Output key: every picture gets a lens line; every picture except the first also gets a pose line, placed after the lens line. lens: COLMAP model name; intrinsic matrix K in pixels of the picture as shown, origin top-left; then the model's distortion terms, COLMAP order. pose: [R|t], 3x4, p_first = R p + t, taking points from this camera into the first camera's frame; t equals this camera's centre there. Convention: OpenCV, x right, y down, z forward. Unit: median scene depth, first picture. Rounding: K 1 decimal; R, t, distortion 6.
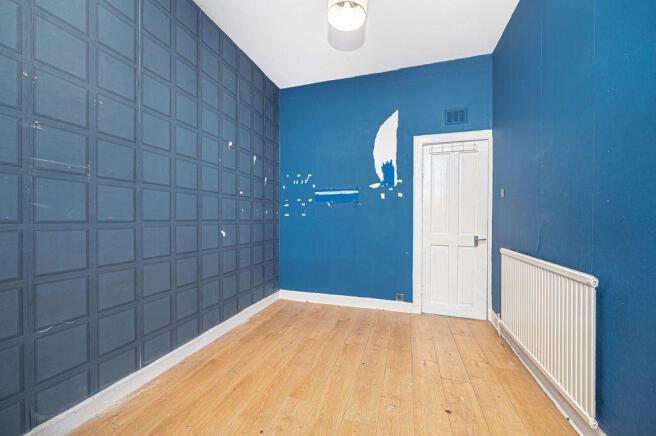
lens RADIAL K [[257.7, 0, 323.0], [0, 257.7, 223.4], [0, 0, 1]] dist [0.001617, -0.000134]
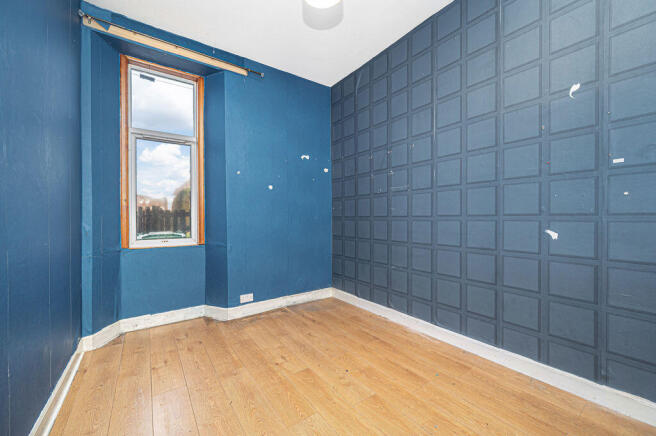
lens RADIAL K [[257.7, 0, 324.1], [0, 257.7, 214.6], [0, 0, 1]] dist [0.001617, -0.000134]
pose [[-0.598633, 0.007426, -0.800989, 0.629296], [0.004927, 0.999972, 0.005589, -0.023355], [0.801008, -0.000600, -0.598653, 1.168221]]
